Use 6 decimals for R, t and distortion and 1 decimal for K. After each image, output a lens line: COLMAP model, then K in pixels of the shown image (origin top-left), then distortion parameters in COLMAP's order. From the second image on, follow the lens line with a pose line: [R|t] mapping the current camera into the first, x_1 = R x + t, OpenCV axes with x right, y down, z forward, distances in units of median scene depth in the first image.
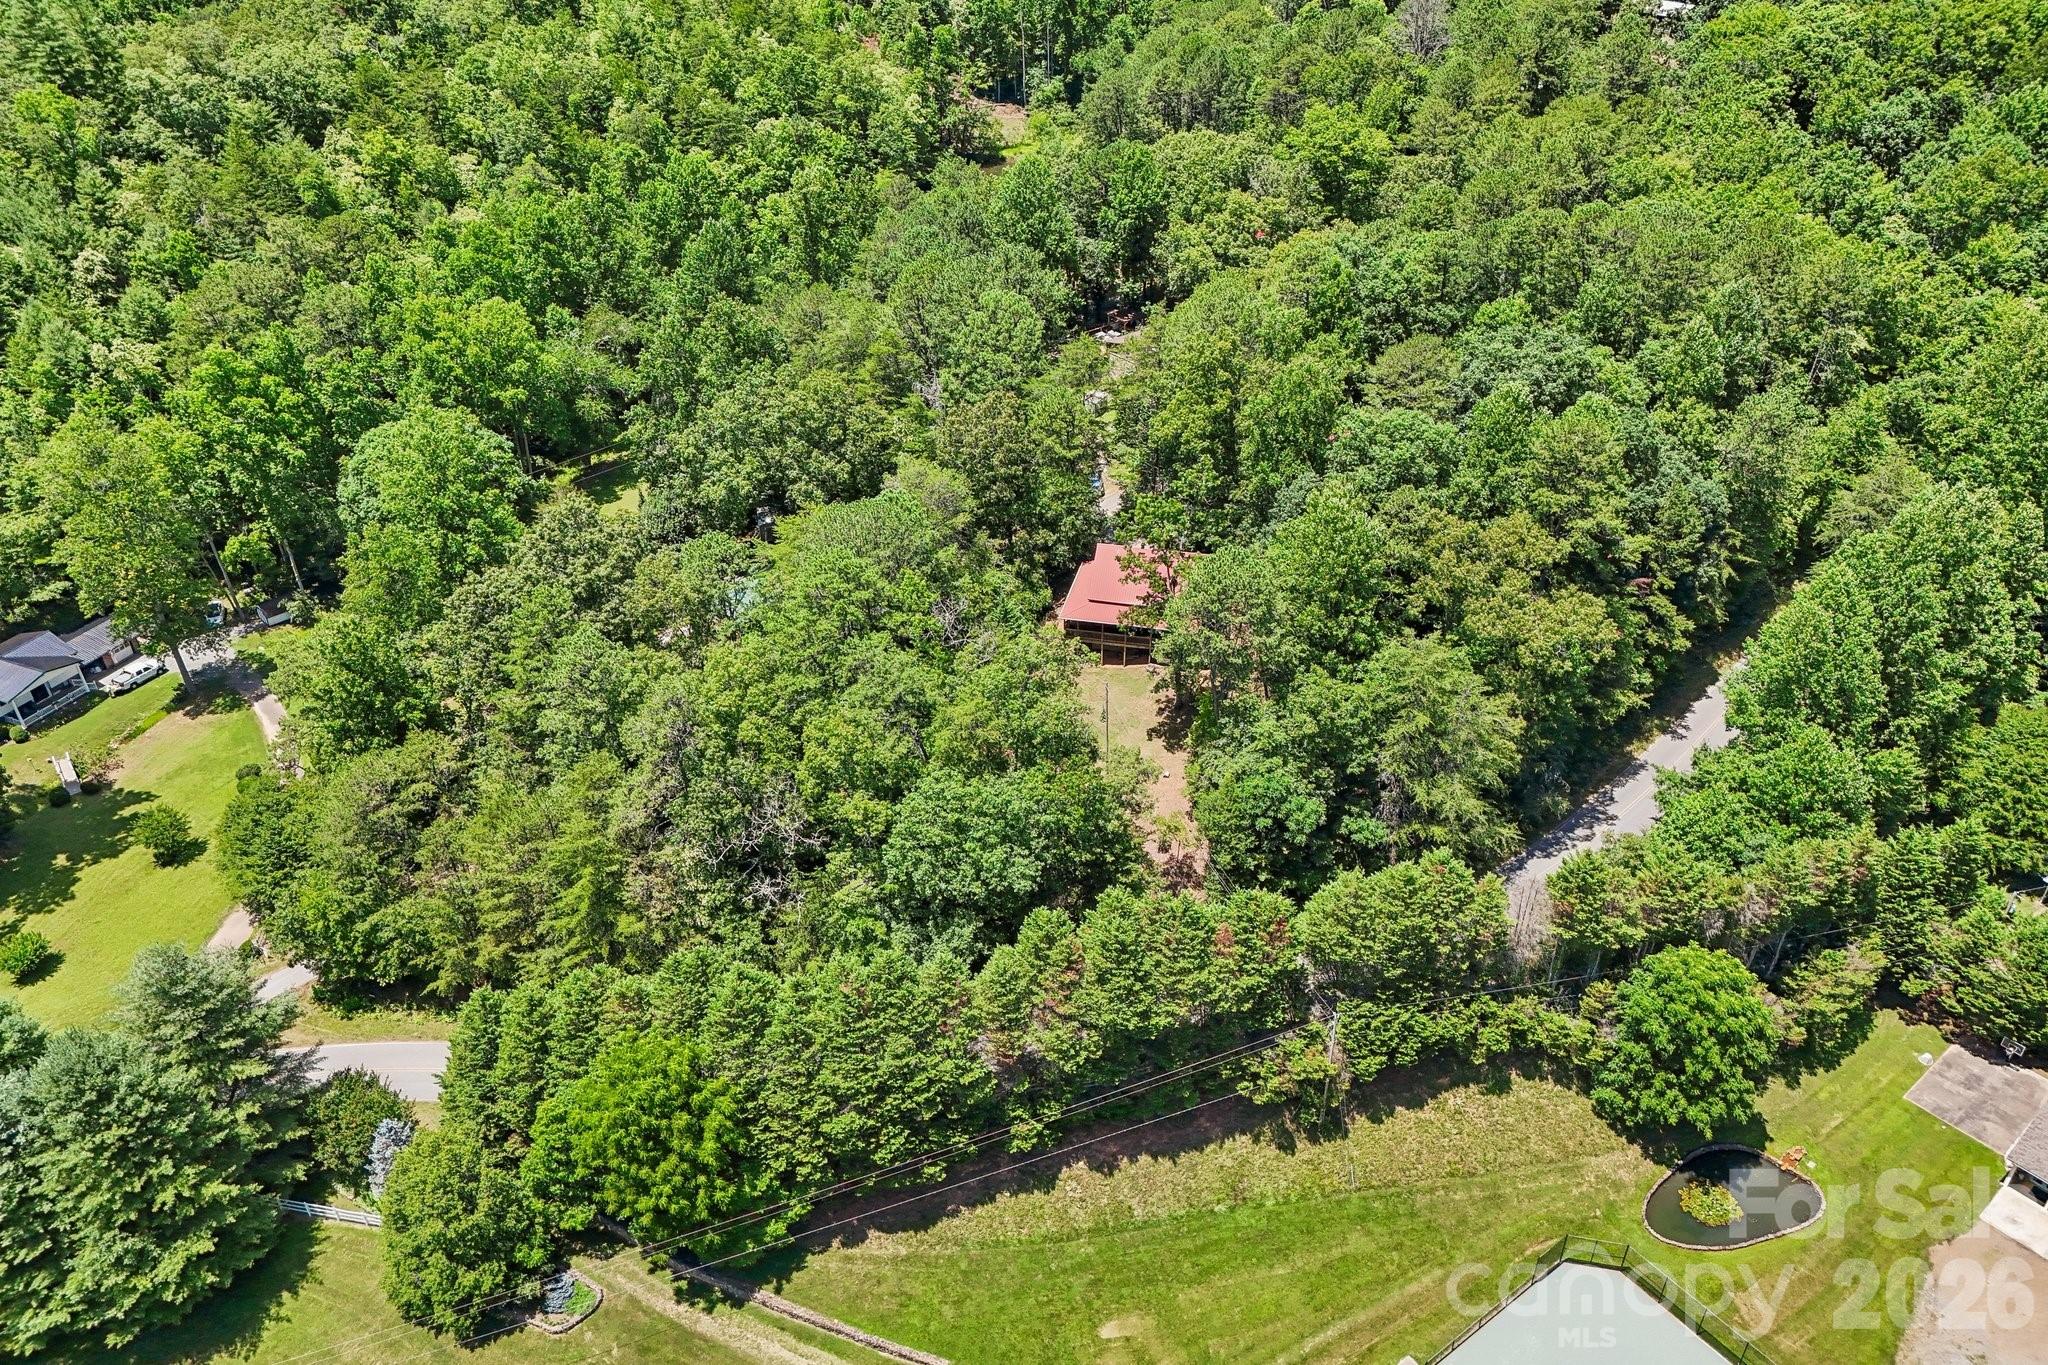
lens RADIAL K [[1491.6, 0, 1025.9], [0, 1491.6, 659.9], [0, 0, 1]] dist [0.097773, -0.055054]
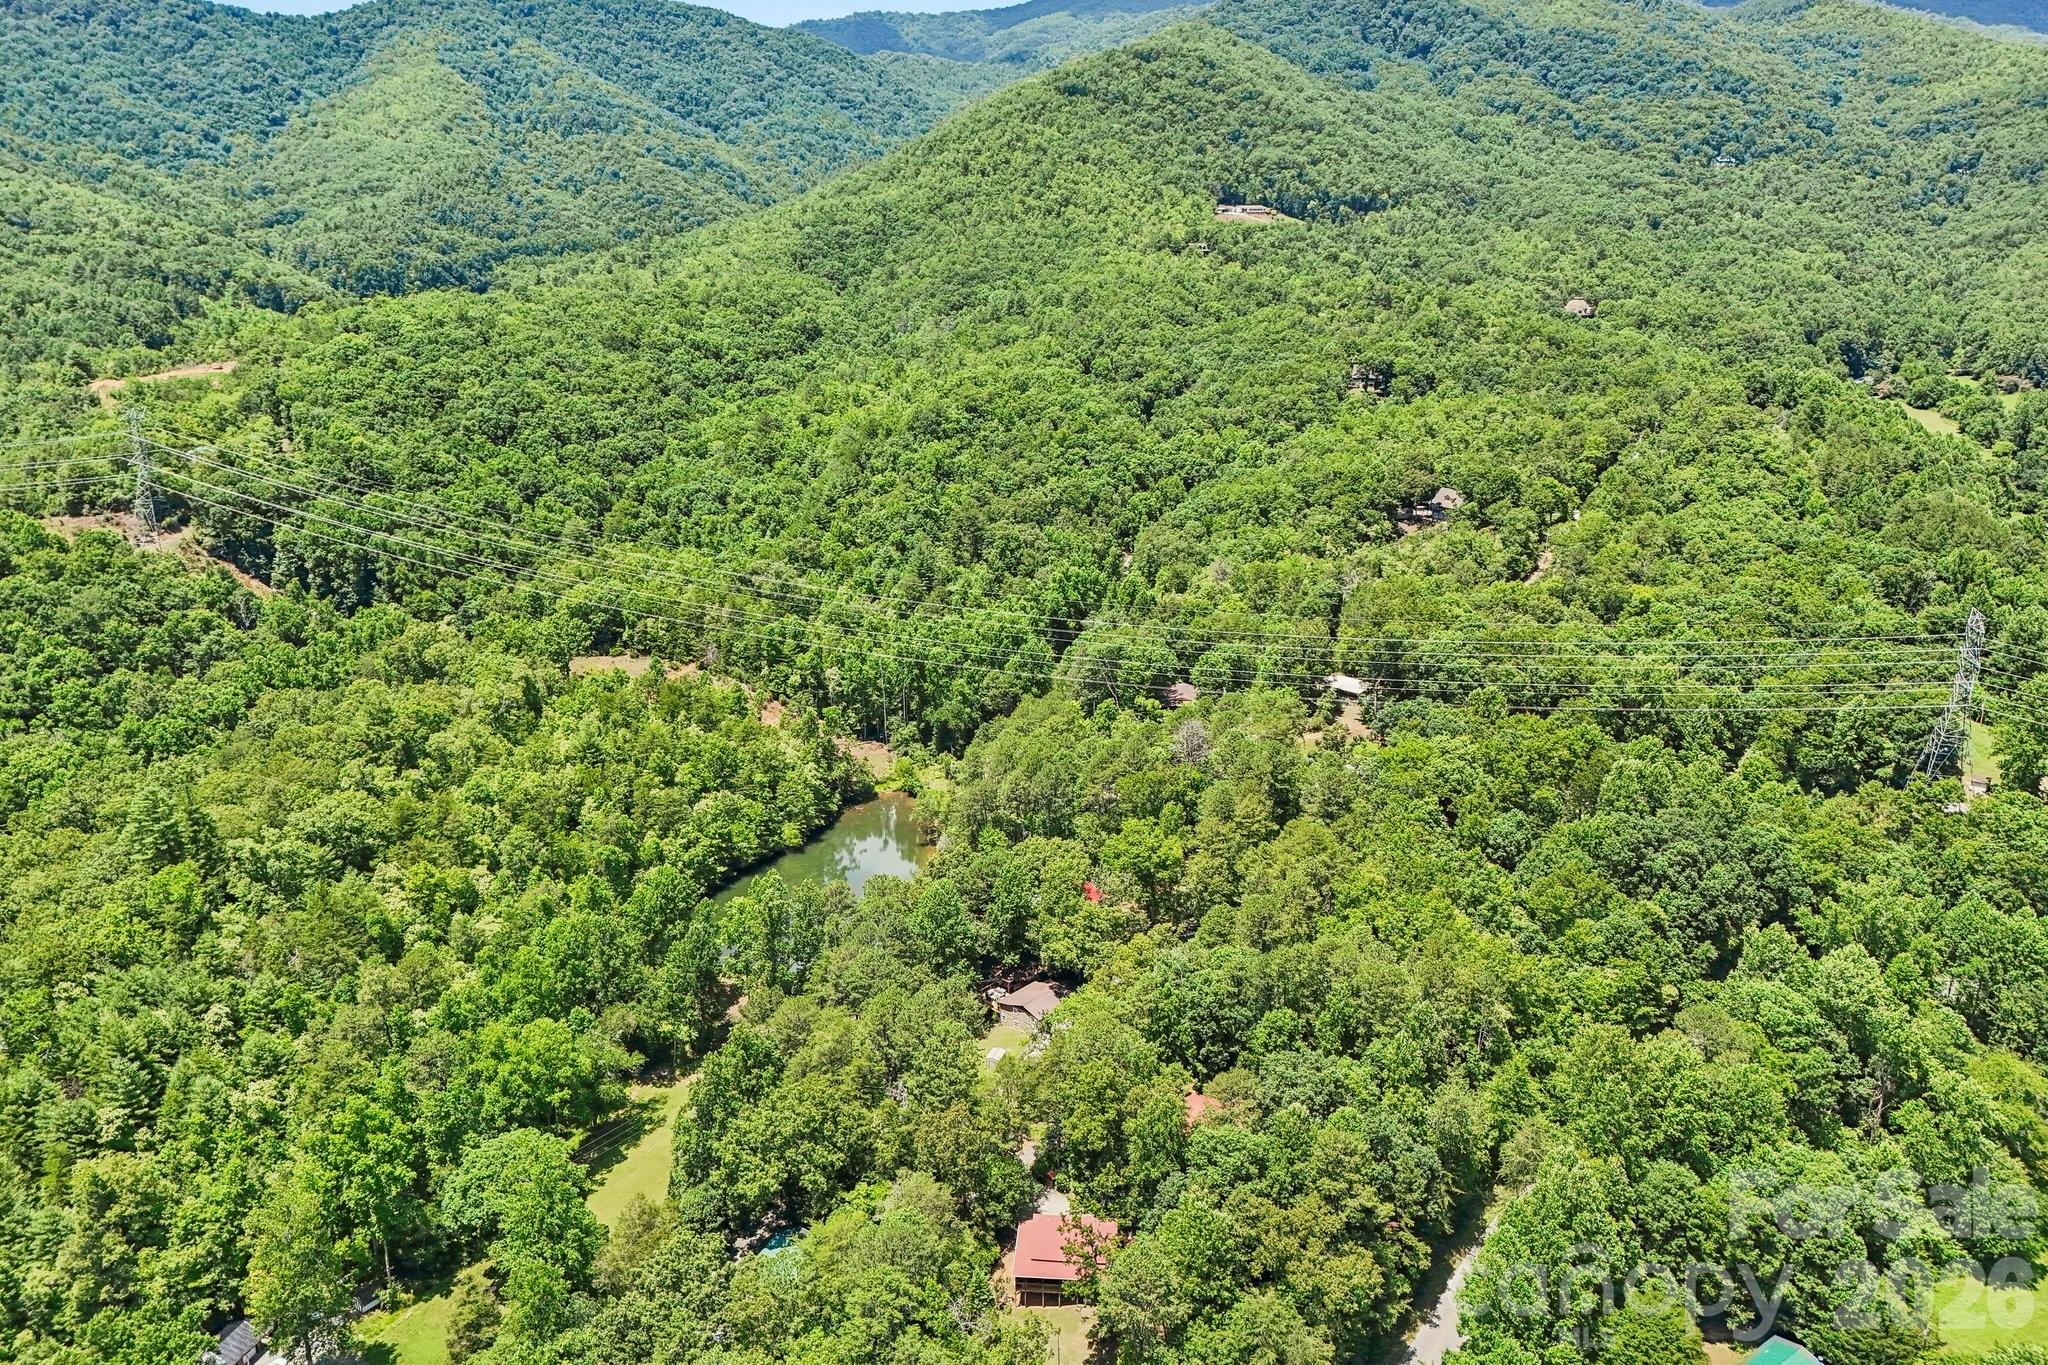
lens RADIAL K [[1479.4, 0, 1024.0], [0, 1479.4, 682.5], [0, 0, 1]] dist [0.096950, -0.059057]
pose [[0.988839, -0.036503, 0.144449, -0.142451], [0.073294, 0.963276, -0.258317, -0.189587], [-0.129715, 0.266021, 0.955200, -0.483584]]
